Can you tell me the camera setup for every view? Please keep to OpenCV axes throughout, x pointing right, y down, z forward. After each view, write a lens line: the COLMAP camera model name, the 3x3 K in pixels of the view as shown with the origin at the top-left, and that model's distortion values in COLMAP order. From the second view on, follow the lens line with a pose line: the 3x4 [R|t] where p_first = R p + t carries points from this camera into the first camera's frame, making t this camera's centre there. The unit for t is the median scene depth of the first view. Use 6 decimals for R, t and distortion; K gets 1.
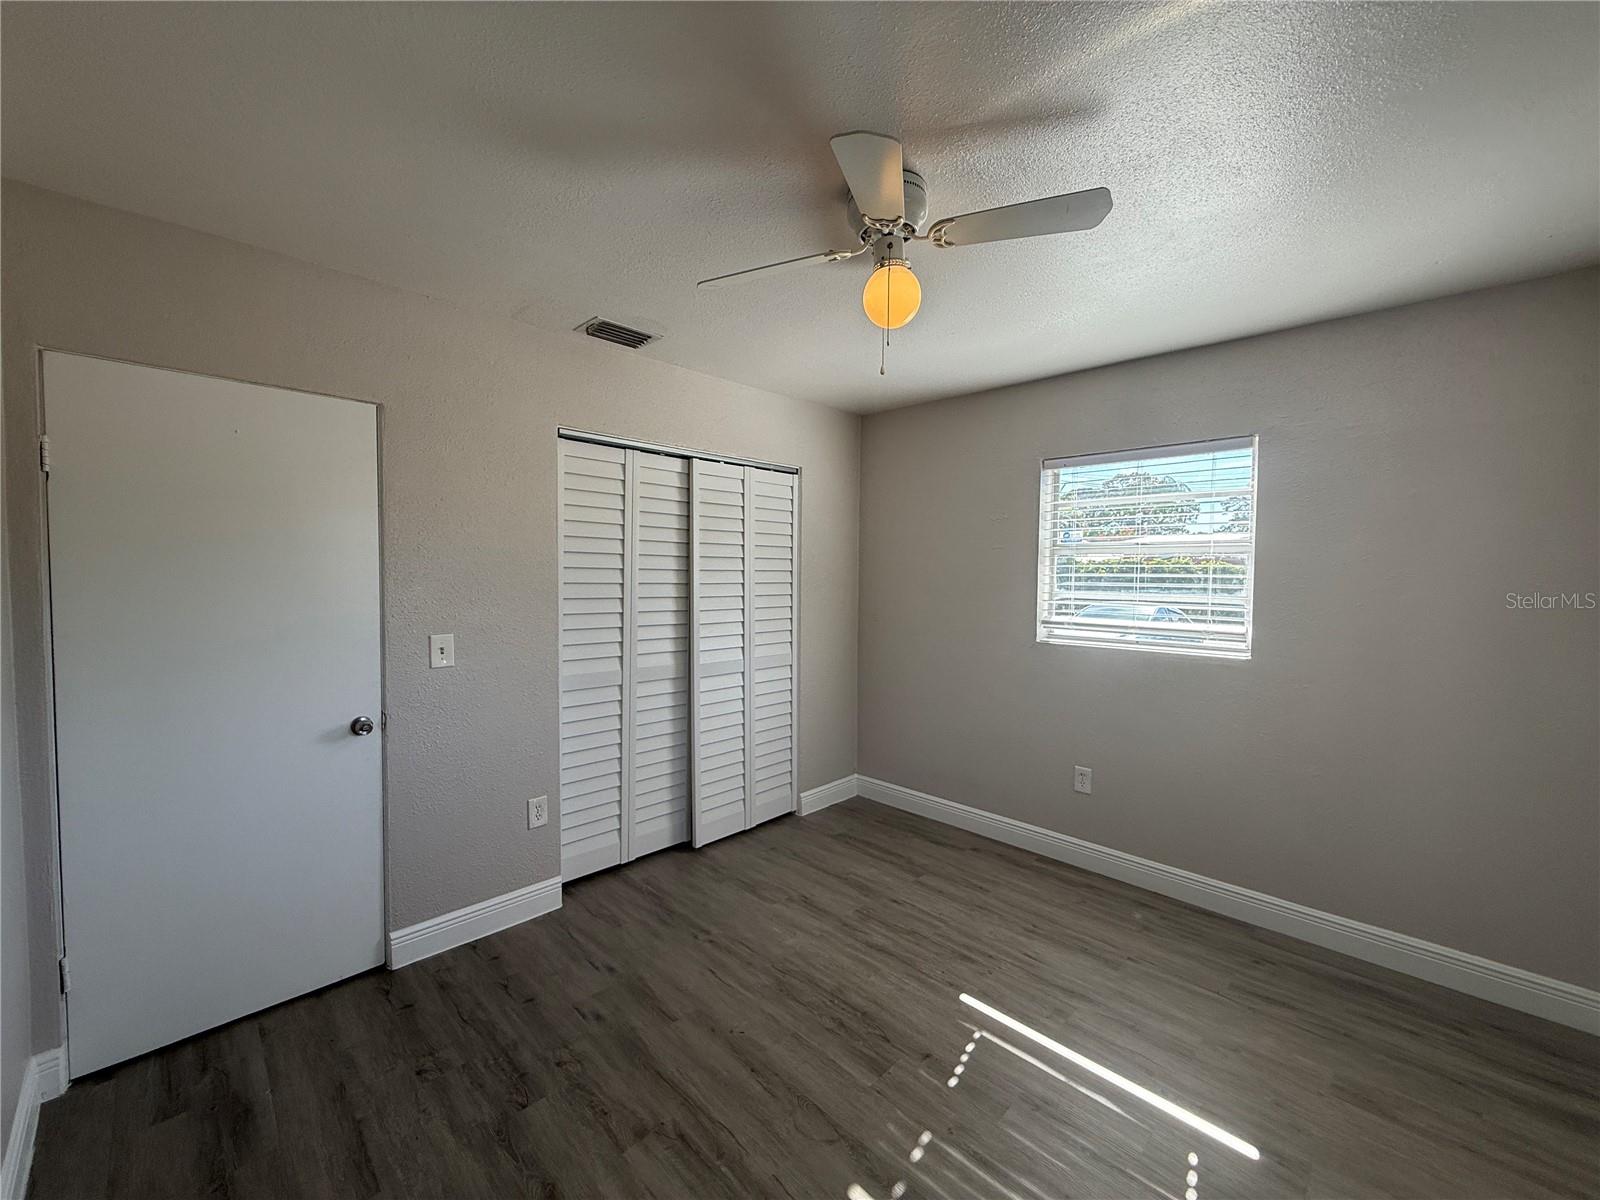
lens RADIAL K [[636.0, 0, 794.8], [0, 636.0, 599.5], [0, 0, 1]] dist [0.002117, 0.000564]
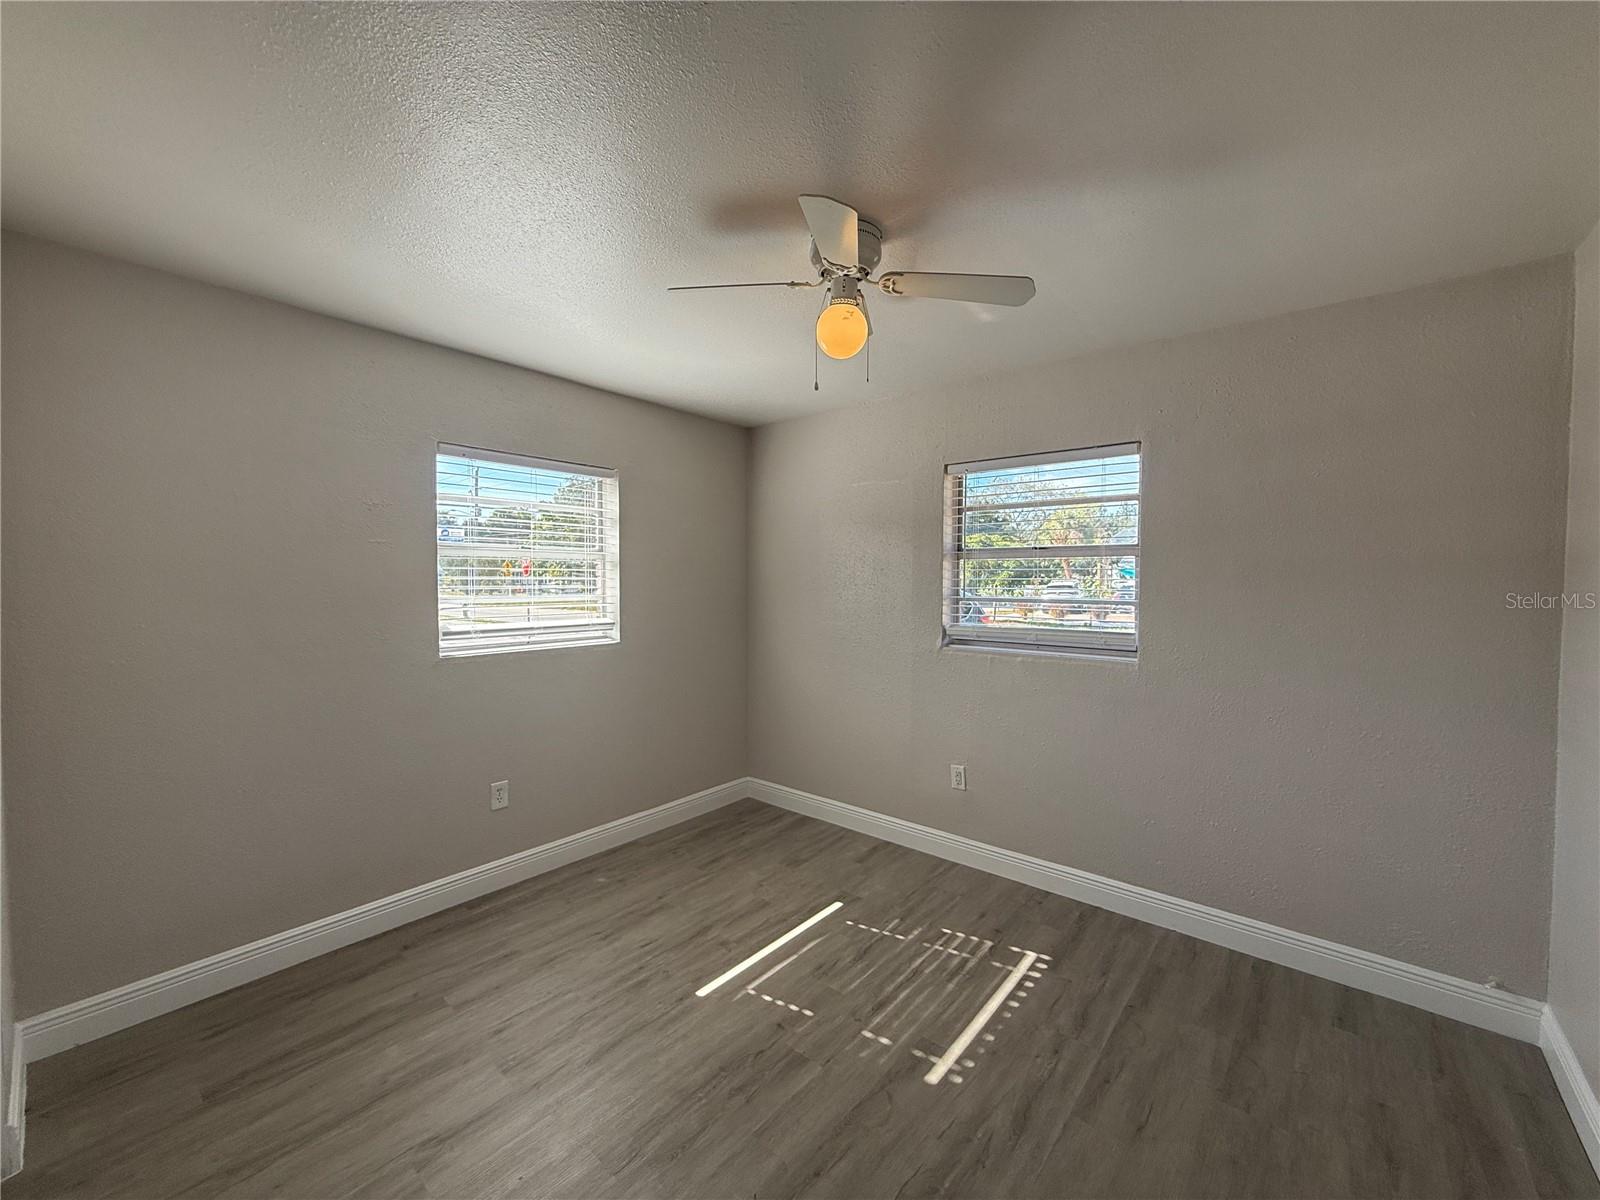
lens RADIAL K [[636.0, 0, 794.8], [0, 636.0, 599.5], [0, 0, 1]] dist [0.002117, 0.000564]
pose [[-0.084272, -0.039162, 0.995673, -0.741915], [0.038504, 0.998353, 0.042526, -0.042523], [-0.995699, 0.041921, -0.082626, 0.914007]]
